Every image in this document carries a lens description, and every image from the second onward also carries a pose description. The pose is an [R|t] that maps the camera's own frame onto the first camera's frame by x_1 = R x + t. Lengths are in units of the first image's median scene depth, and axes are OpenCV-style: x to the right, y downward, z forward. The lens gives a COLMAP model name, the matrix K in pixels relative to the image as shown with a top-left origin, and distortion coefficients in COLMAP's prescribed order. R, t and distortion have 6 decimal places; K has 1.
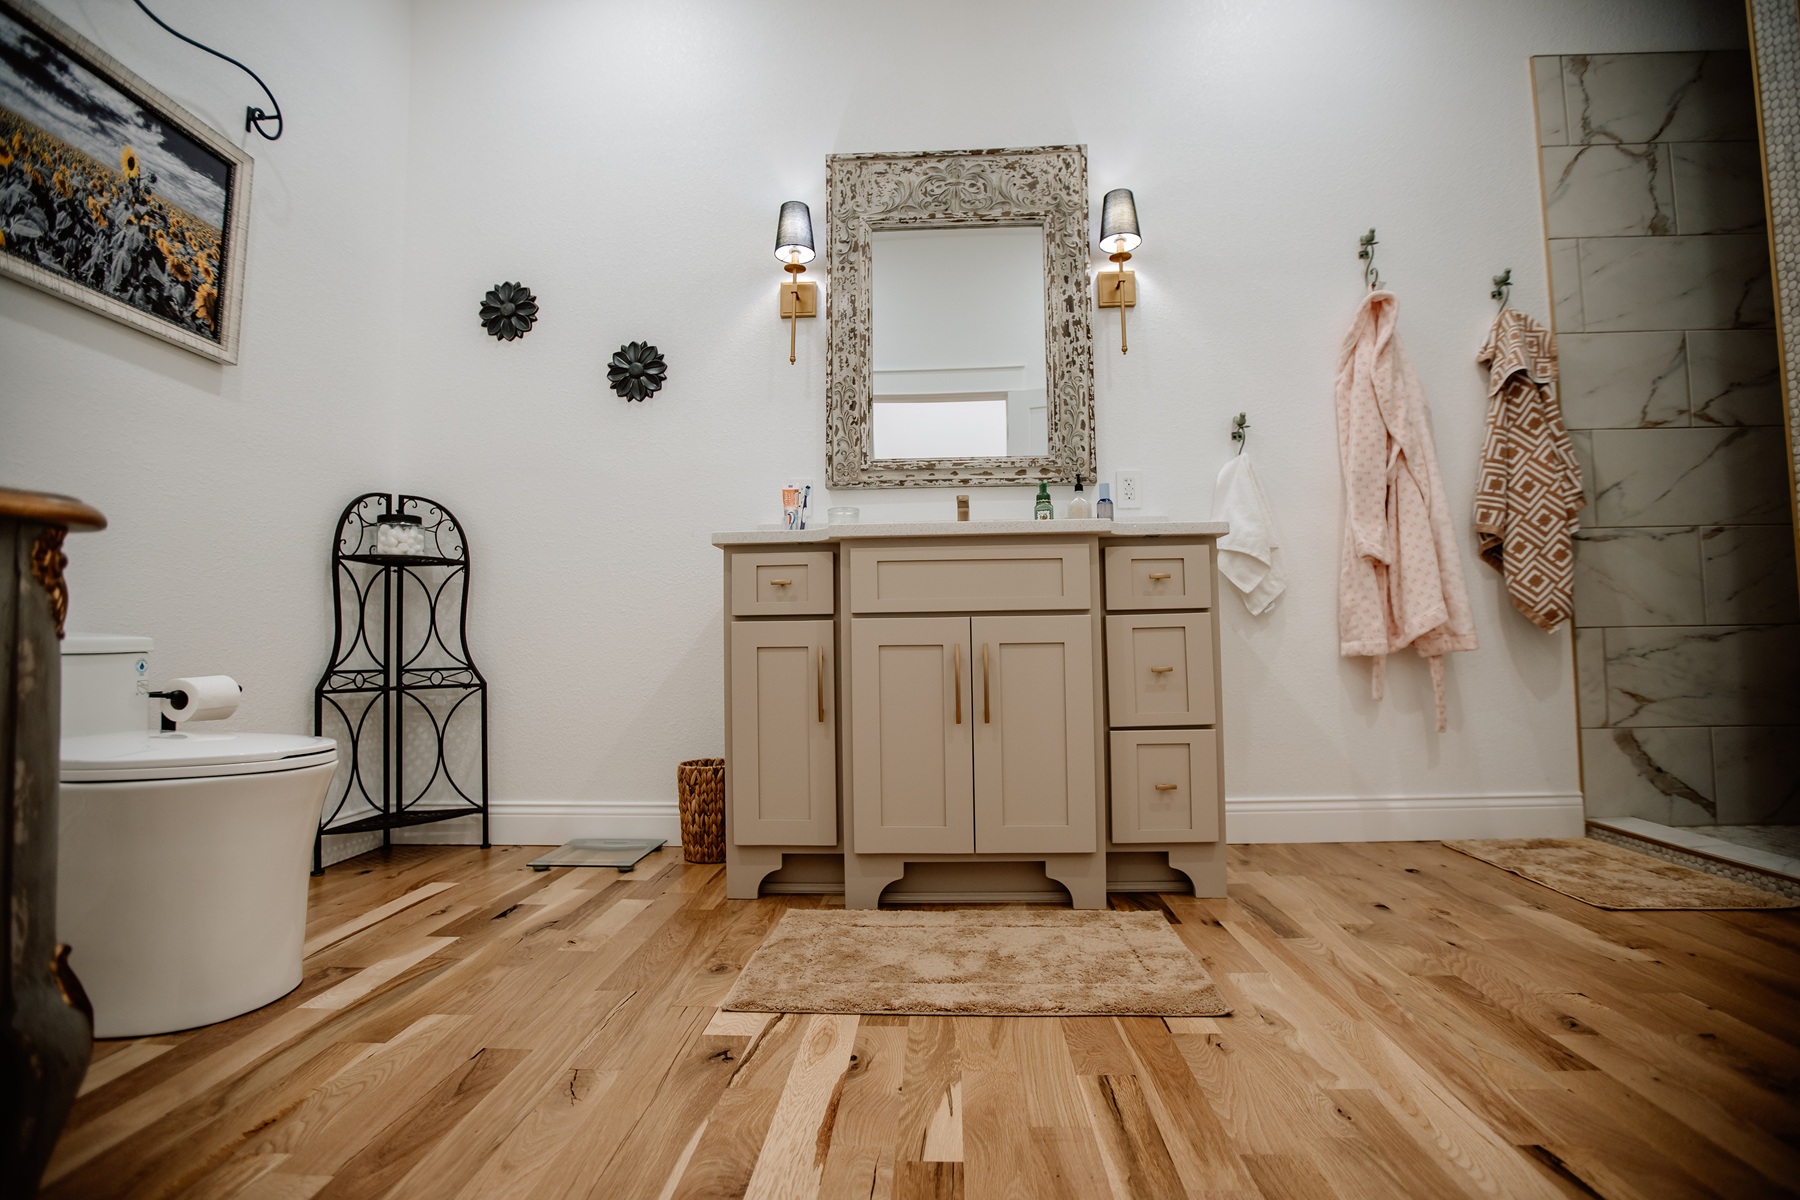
lens RADIAL K [[805.3, 0, 900.0], [0, 805.3, 600.0], [0, 0, 1]] dist [-0.057074, 0.021082]
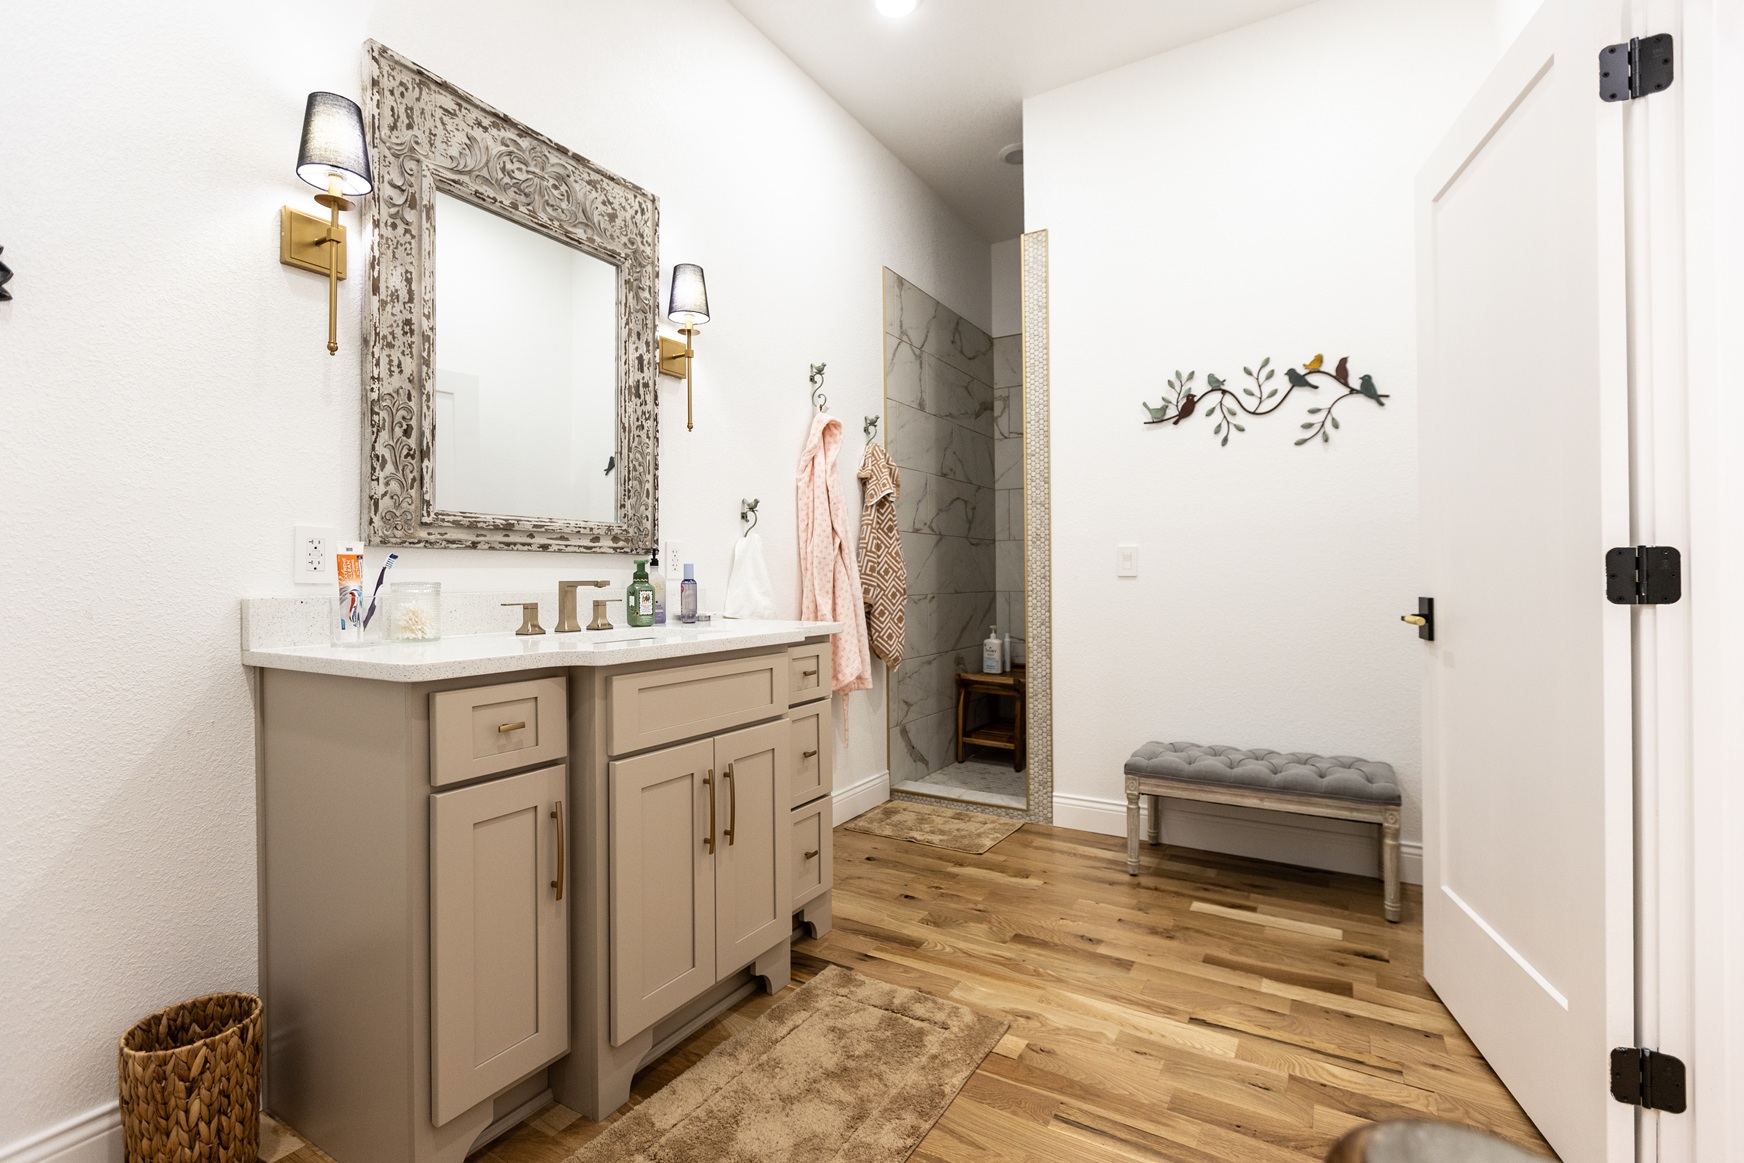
lens RADIAL K [[784.3, 0, 872.0], [0, 784.3, 581.5], [0, 0, 1]] dist [-0.000927, -0.000112]
pose [[0.478350, 0.009179, 0.878122, -0.476550], [-0.047944, 0.998727, 0.015677, -0.139960], [-0.876860, -0.049599, 0.478181, 0.299211]]
